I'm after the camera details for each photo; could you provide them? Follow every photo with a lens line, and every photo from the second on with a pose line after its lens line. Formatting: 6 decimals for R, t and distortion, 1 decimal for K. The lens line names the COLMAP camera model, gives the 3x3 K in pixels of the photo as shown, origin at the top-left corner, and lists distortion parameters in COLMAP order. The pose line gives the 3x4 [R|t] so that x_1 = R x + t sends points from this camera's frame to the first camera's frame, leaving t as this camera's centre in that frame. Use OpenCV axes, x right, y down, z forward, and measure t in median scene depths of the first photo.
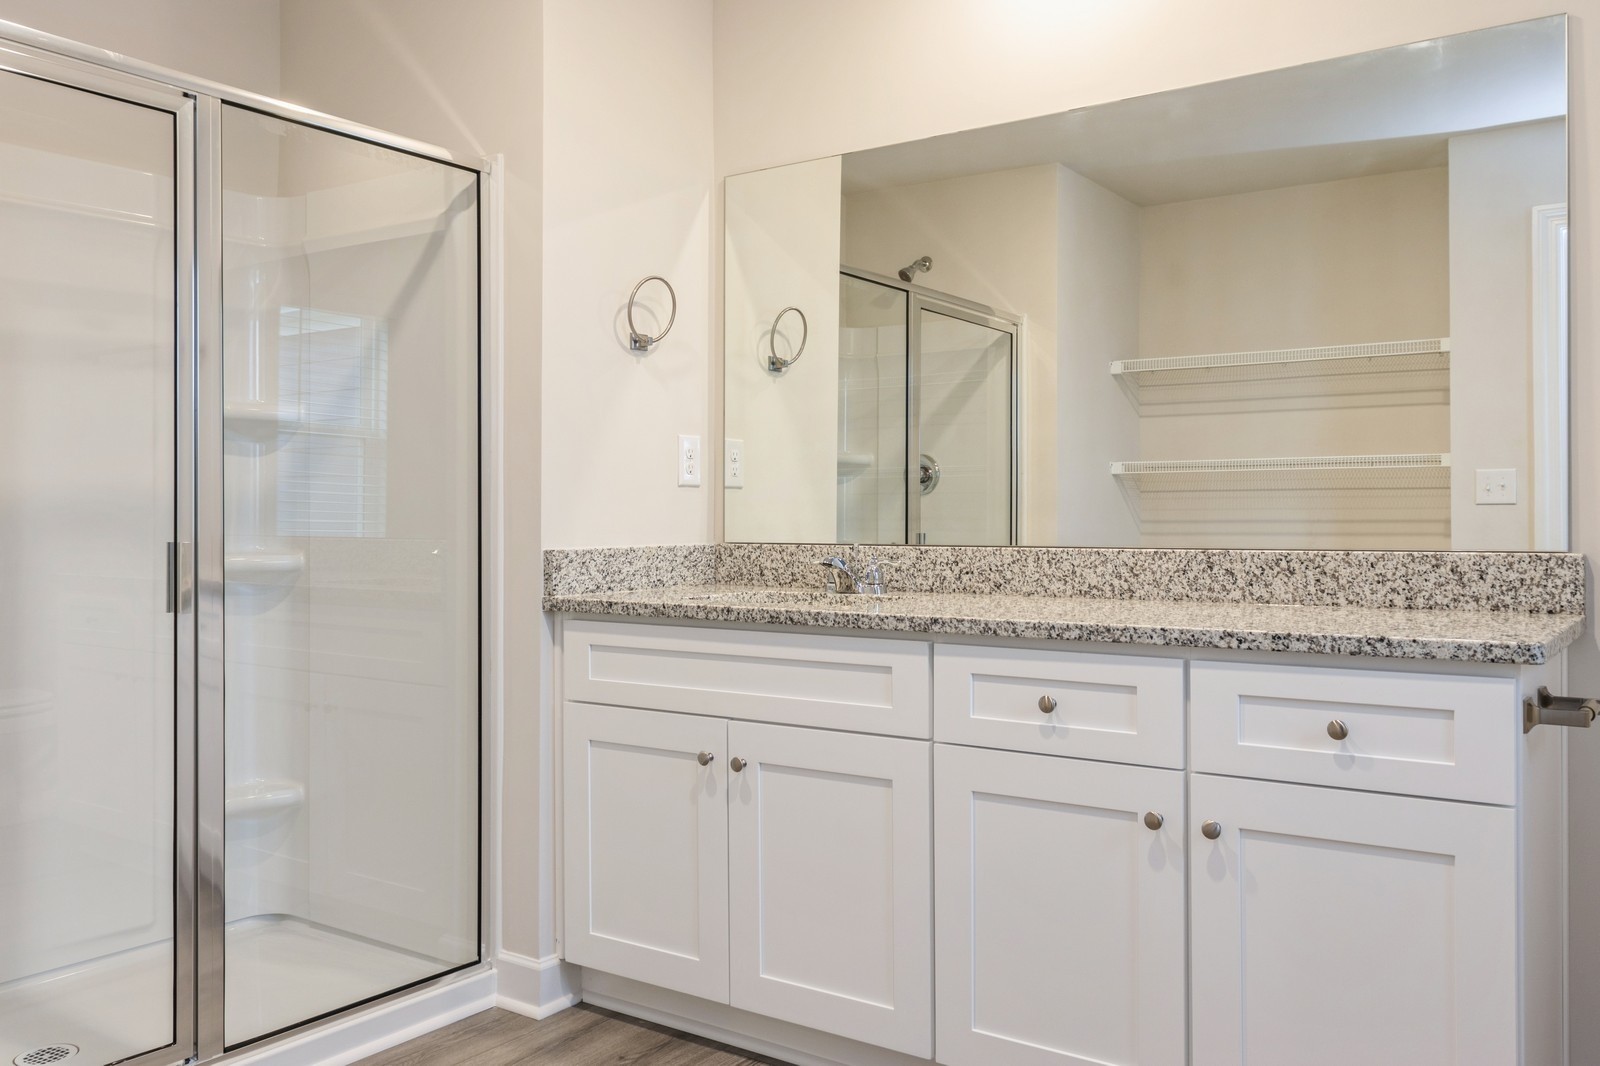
lens RADIAL K [[1281.9, 0, 799.2], [0, 1281.9, 532.7], [0, 0, 1]] dist [-0.003428, -0.005940]
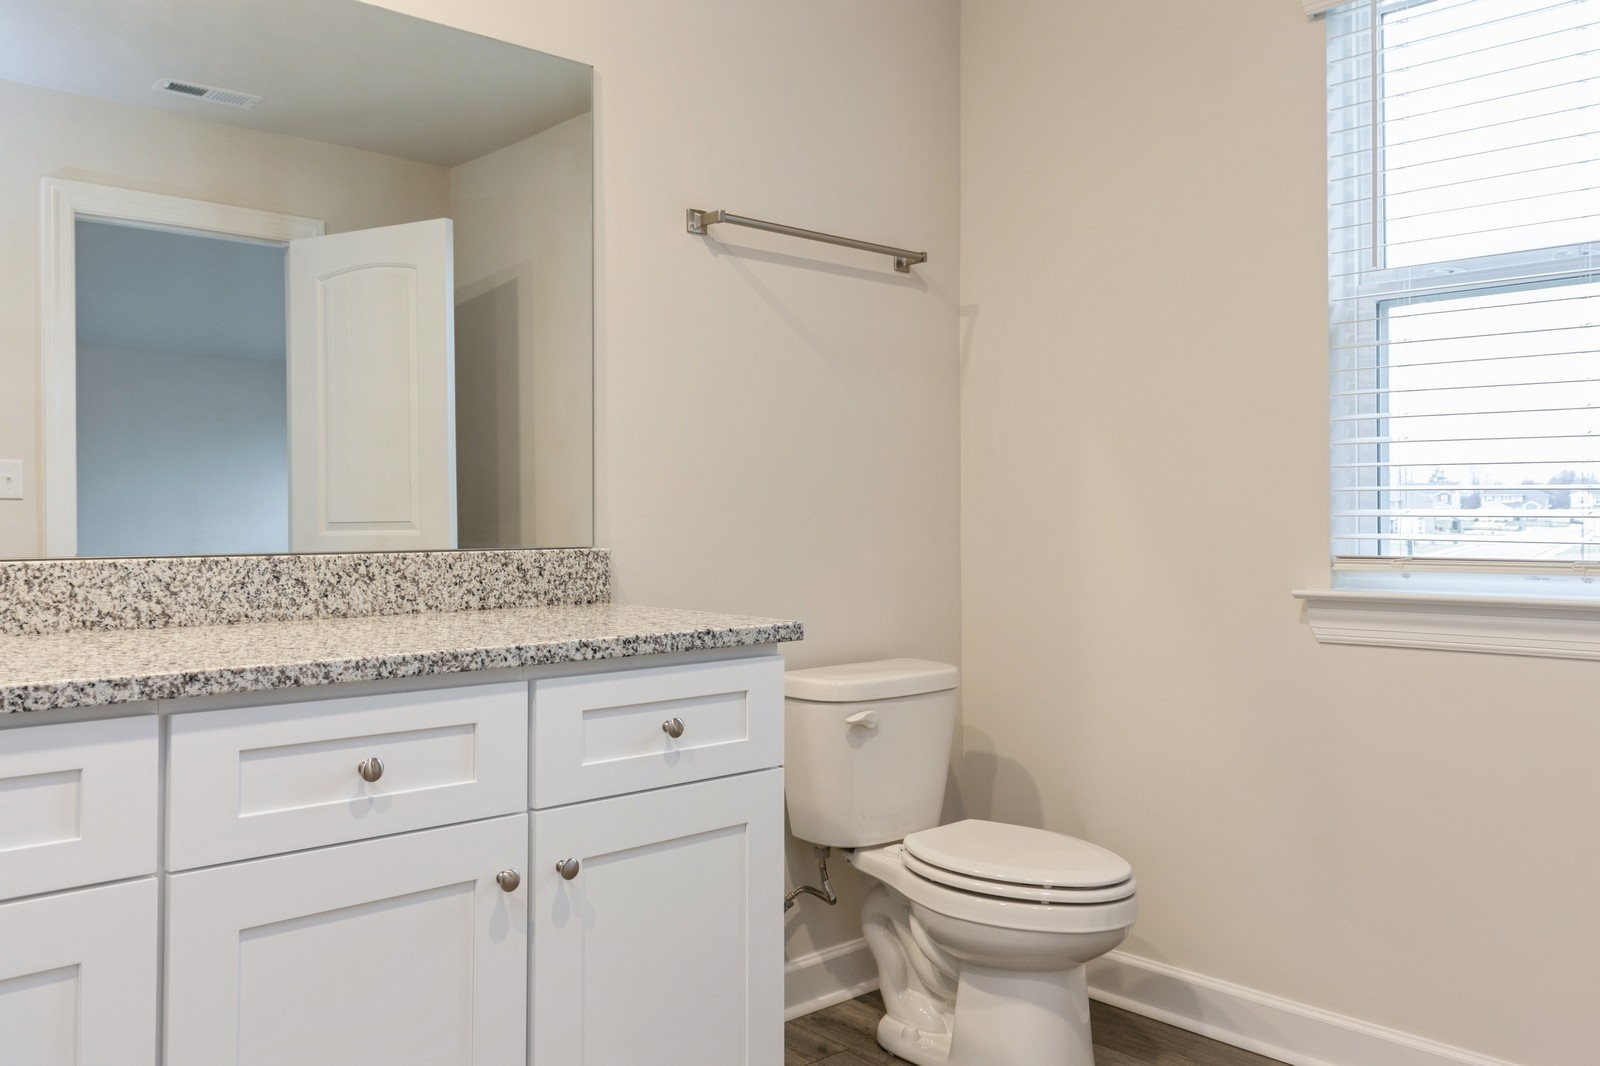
lens RADIAL K [[1281.9, 0, 798.4], [0, 1281.9, 523.7], [0, 0, 1]] dist [-0.003428, -0.005940]
pose [[0.202696, -0.001769, 0.979240, -0.443924], [0.011997, 0.999928, -0.000677, -0.002465], [-0.979168, 0.011885, 0.202703, 0.581138]]
